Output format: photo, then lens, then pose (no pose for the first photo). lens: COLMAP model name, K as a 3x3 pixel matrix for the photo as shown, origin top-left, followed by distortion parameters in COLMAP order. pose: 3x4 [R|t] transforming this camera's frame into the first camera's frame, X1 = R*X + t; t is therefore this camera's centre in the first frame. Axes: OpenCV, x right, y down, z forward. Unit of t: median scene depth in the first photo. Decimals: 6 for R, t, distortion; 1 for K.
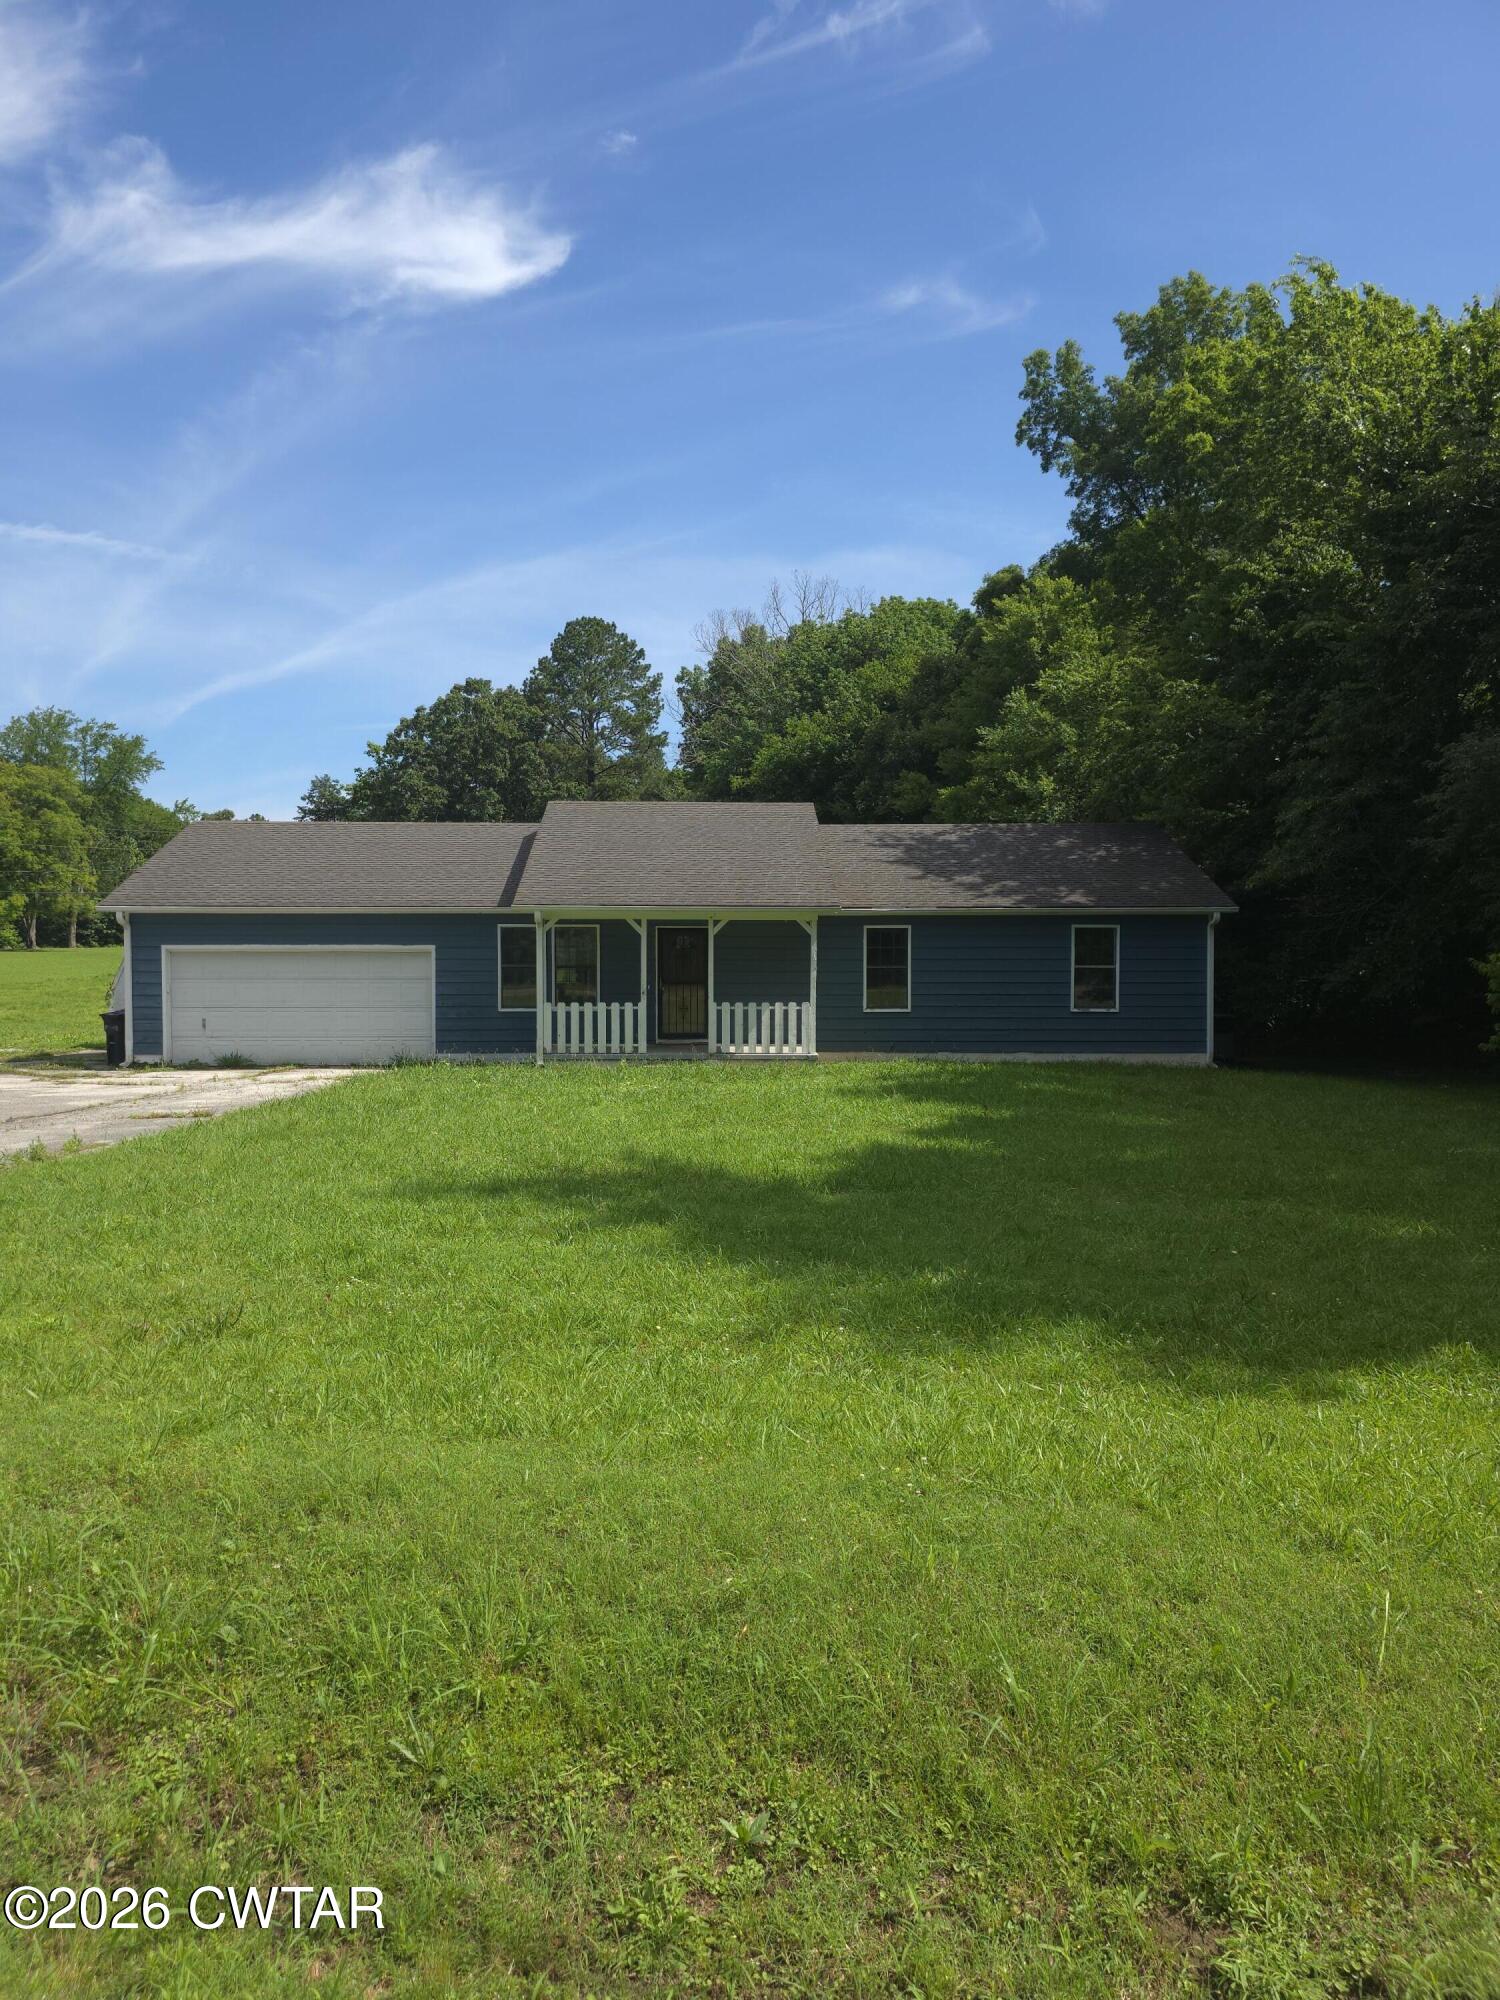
lens RADIAL K [[1353.6, 0, 756.5], [0, 1353.6, 994.3], [0, 0, 1]] dist [0.038301, -0.001624]
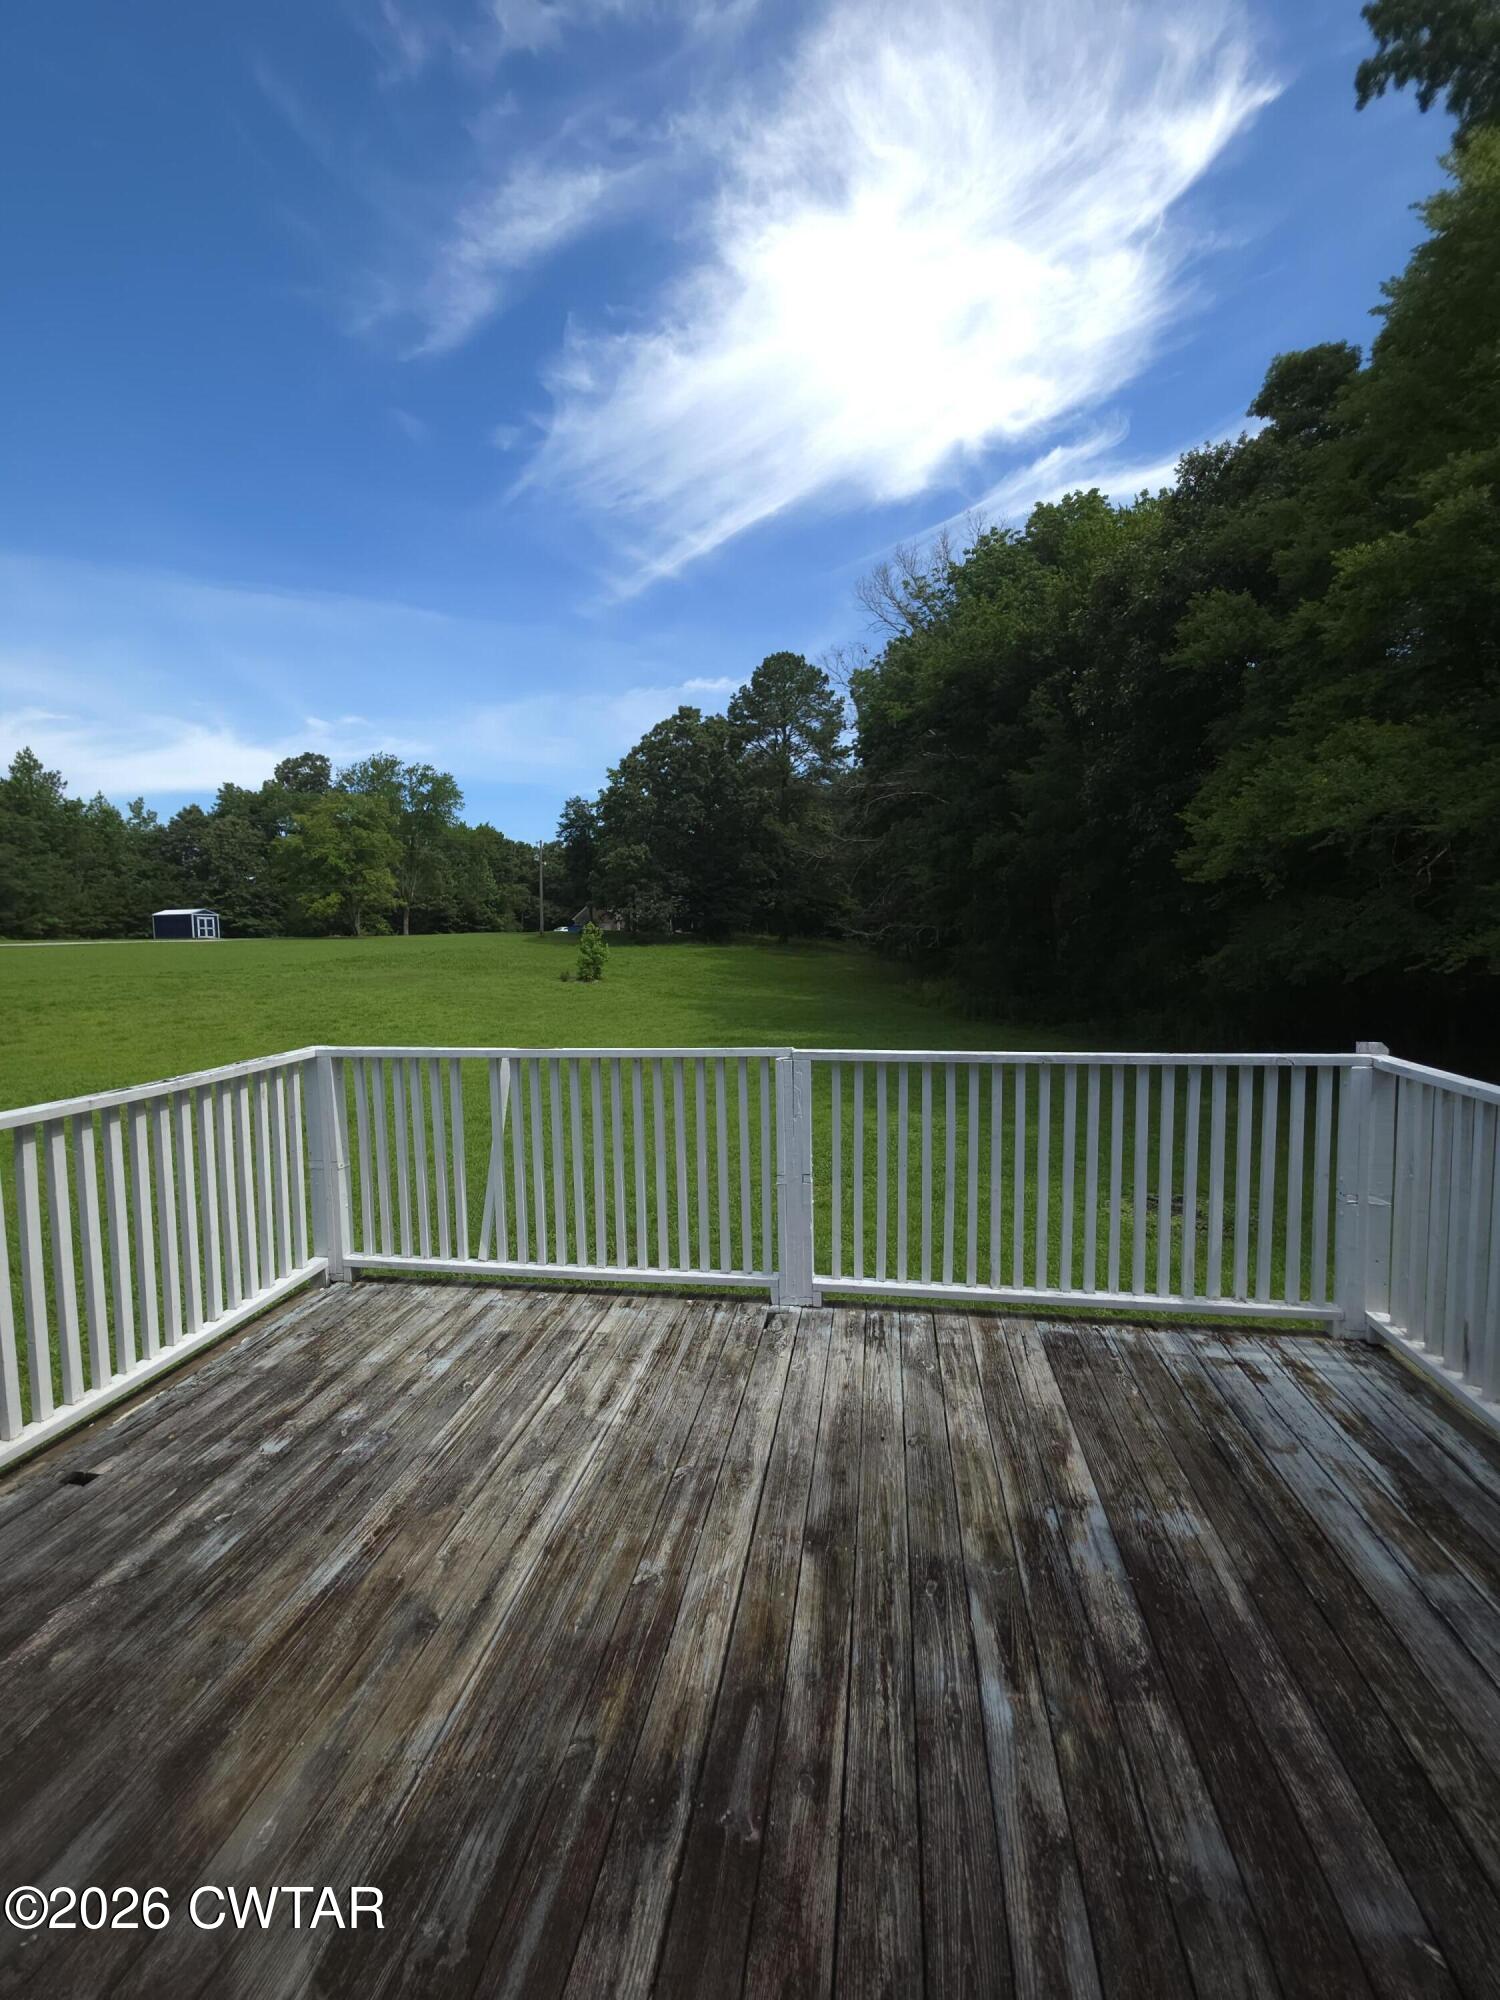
lens RADIAL K [[802.6, 0, 760.0], [0, 802.6, 989.7], [0, 0, 1]] dist [0.006775, -0.000921]
pose [[0.979159, 0.002459, -0.203081, 0.001374], [0.005769, 0.999186, 0.039916, -0.009987], [0.203014, -0.040255, 0.978348, 0.297165]]
